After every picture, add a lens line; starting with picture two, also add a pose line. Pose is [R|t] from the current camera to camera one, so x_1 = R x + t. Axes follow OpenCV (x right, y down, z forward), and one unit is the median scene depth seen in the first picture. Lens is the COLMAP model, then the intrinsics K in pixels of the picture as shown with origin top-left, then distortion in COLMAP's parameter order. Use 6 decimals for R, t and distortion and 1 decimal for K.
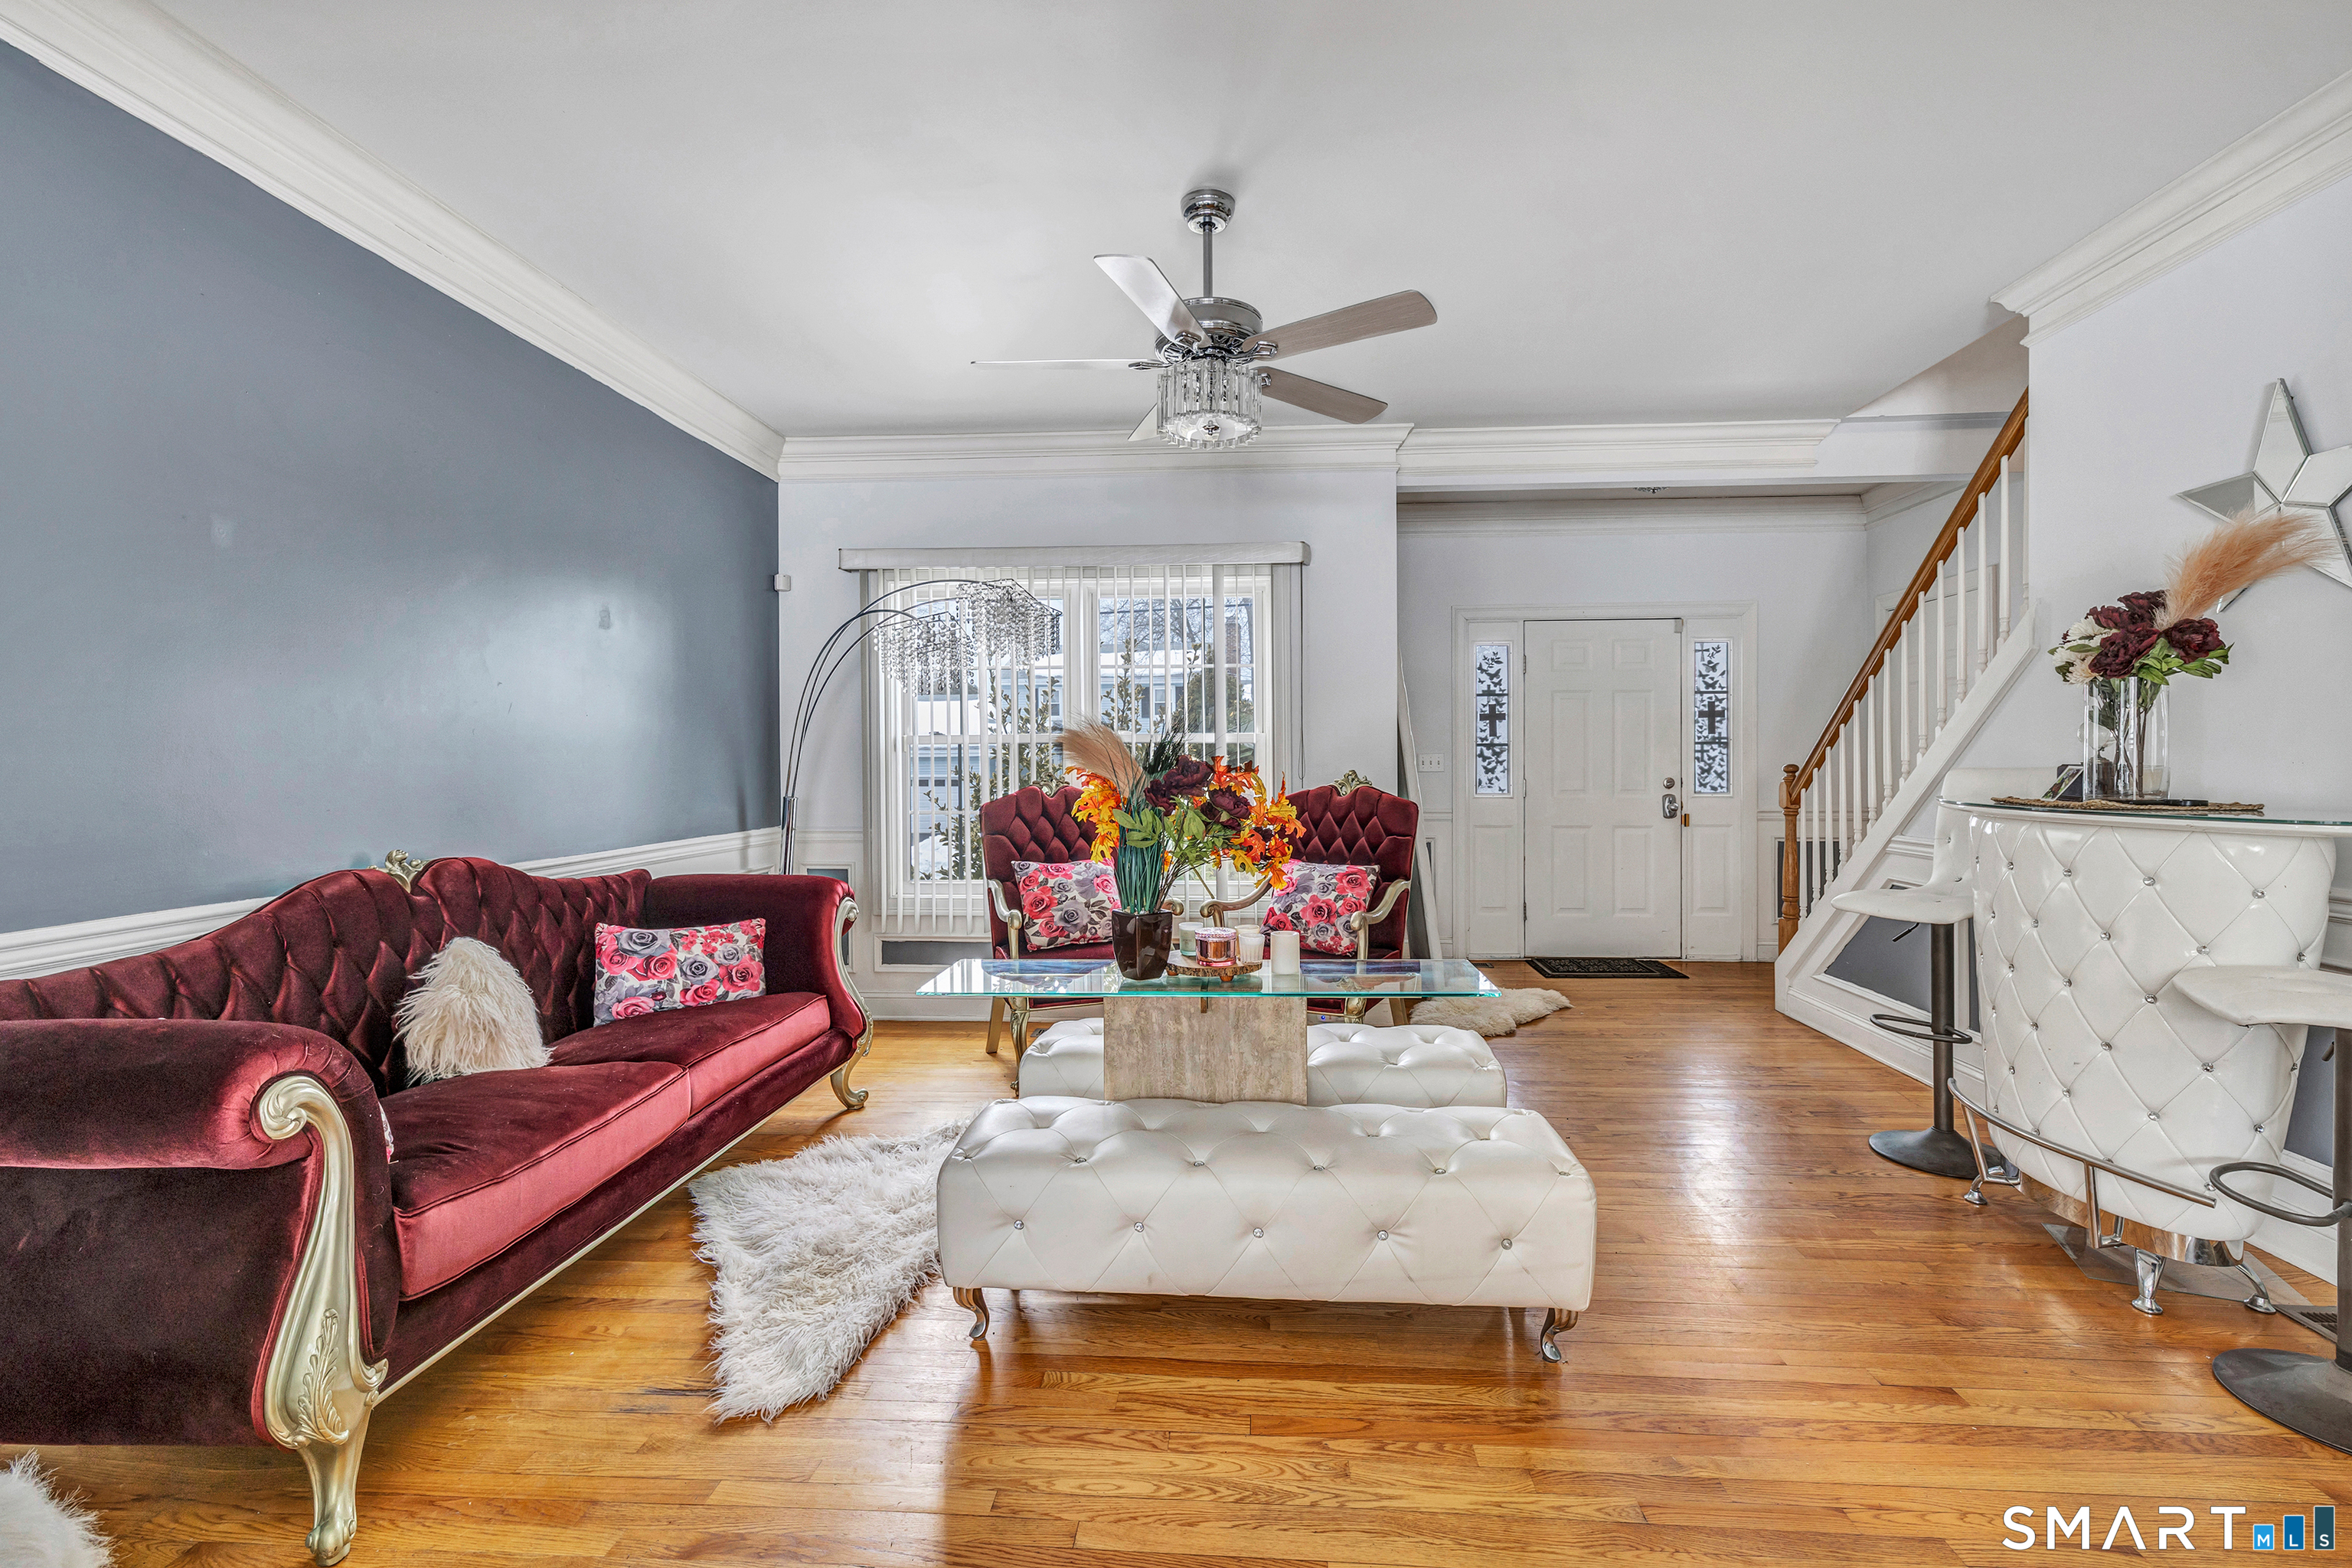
lens RADIAL K [[998.5, 0, 1176.0], [0, 998.5, 784.0], [0, 0, 1]] dist [0.000172, -0.000010]
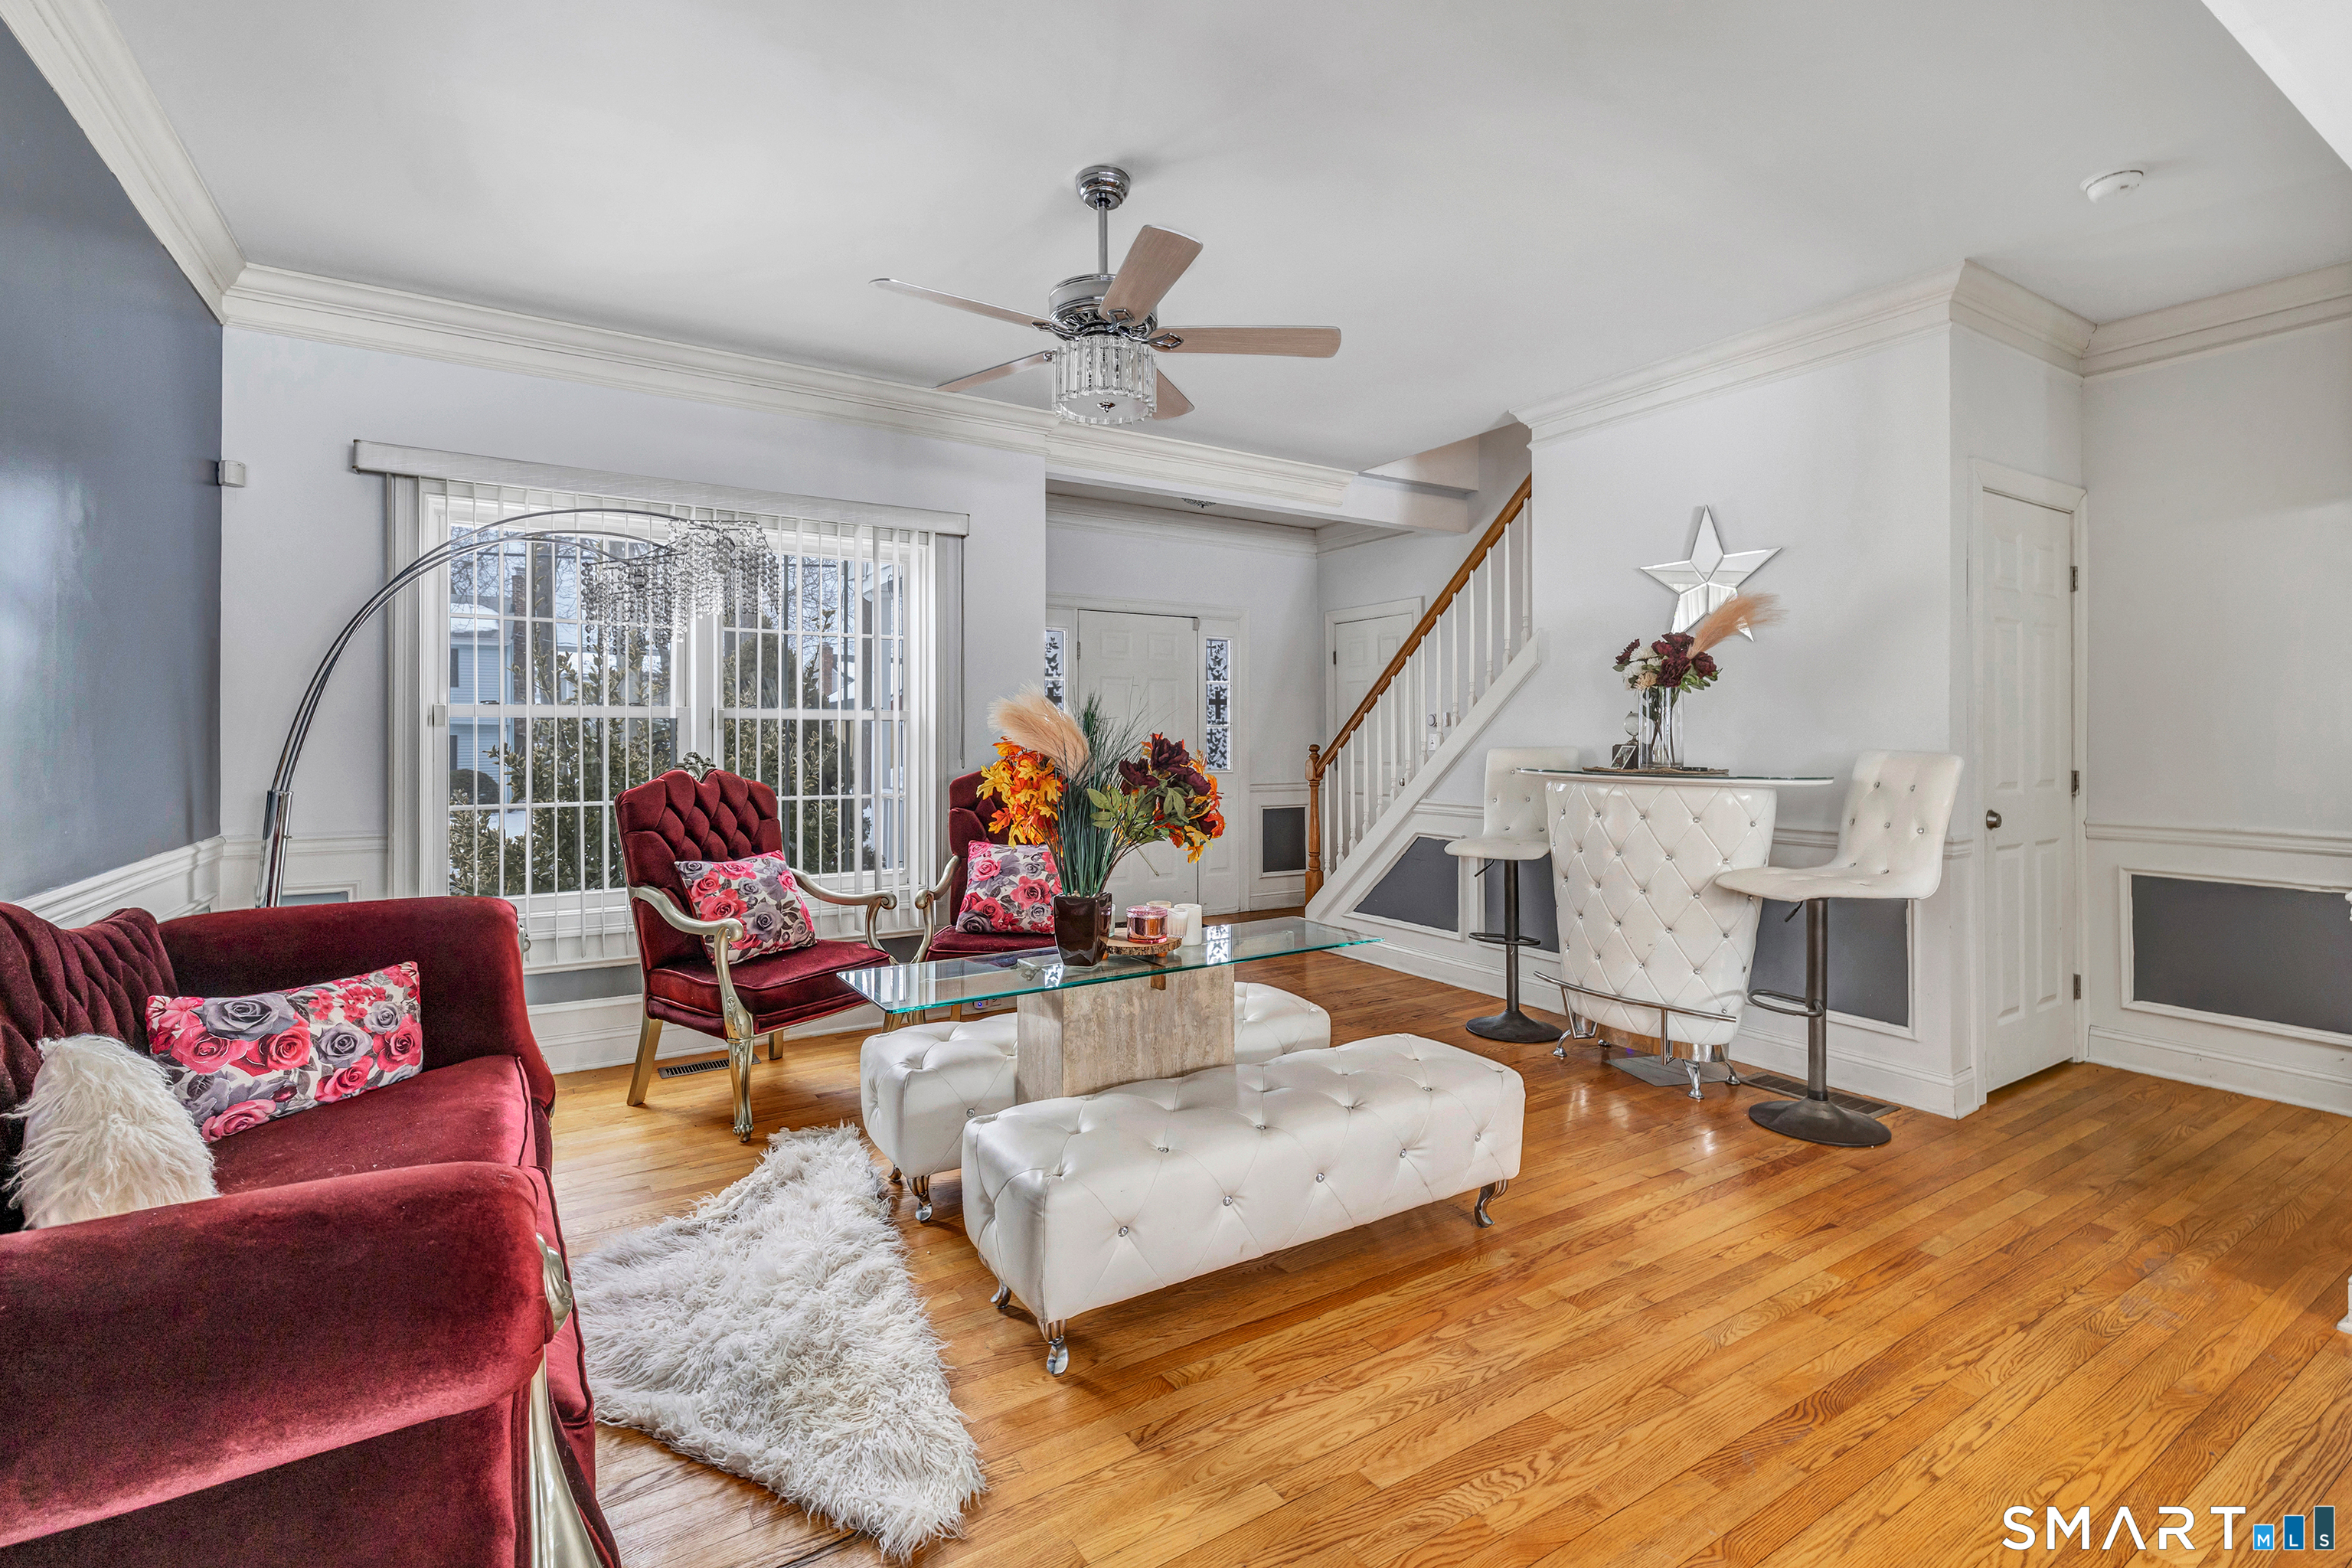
lens RADIAL K [[1041.8, 0, 1130.4], [0, 1041.8, 751.4], [0, 0, 1]] dist [0.000158, 0.000164]
pose [[0.820280, -0.001988, 0.571959, -0.452964], [0.010034, 0.999890, -0.010916, 0.000120], [-0.571874, 0.014694, 0.820210, 0.117233]]
